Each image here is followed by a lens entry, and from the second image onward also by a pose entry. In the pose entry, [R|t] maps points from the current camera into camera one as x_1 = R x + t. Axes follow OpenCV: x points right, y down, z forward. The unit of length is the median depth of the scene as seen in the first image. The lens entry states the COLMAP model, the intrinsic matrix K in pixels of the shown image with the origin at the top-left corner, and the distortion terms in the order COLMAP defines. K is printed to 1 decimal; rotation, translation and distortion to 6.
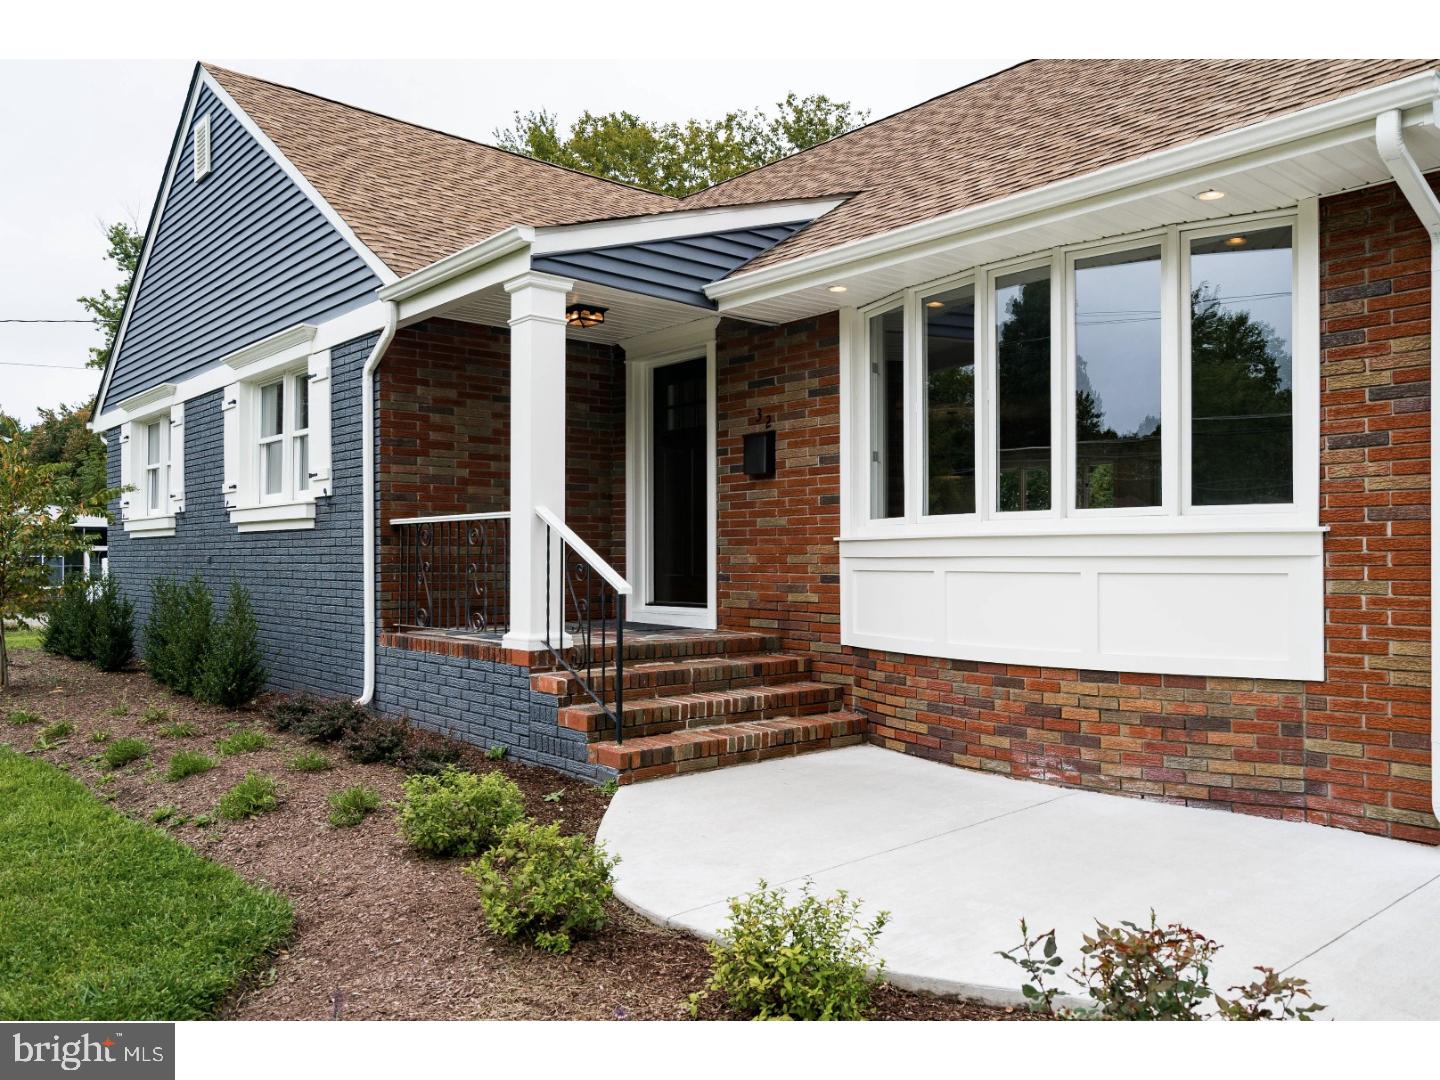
lens RADIAL K [[1104.7, 0, 721.5], [0, 1104.7, 546.6], [0, 0, 1]] dist [0.005665, 0.000090]
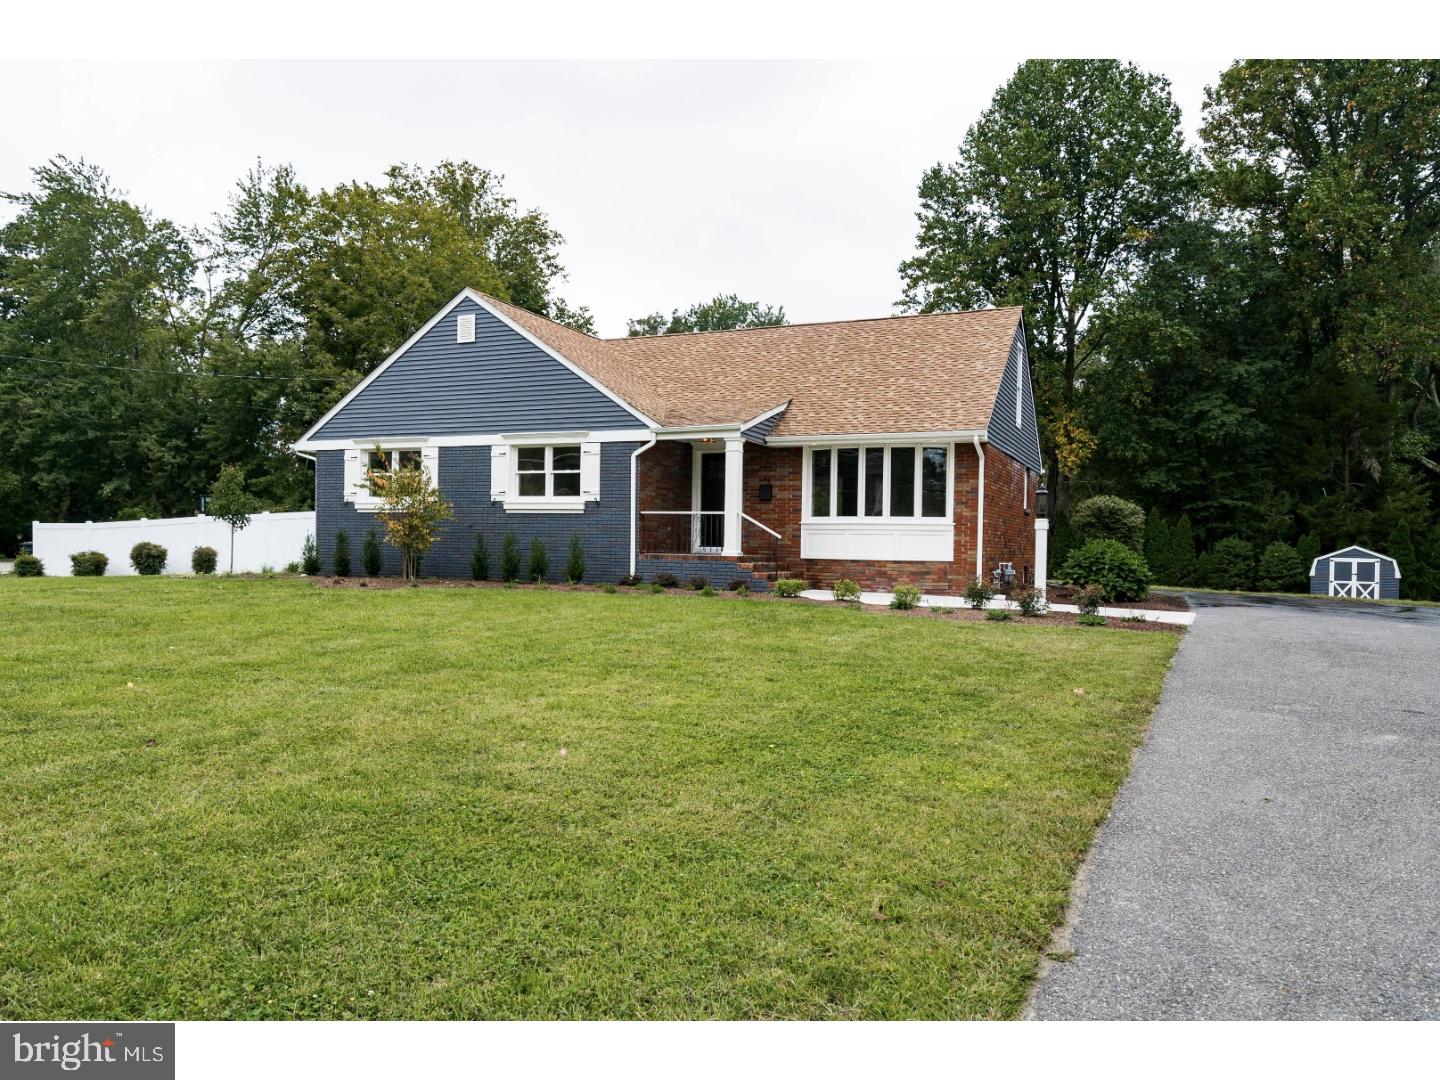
lens RADIAL K [[925.8, 0, 719.9], [0, 925.8, 539.2], [0, 0, 1]] dist [-0.000771, -0.000010]
pose [[0.904261, 0.011465, 0.426827, -1.293289], [-0.019291, 0.999716, 0.014016, 0.007095], [-0.426545, -0.020908, 0.904225, -1.314722]]
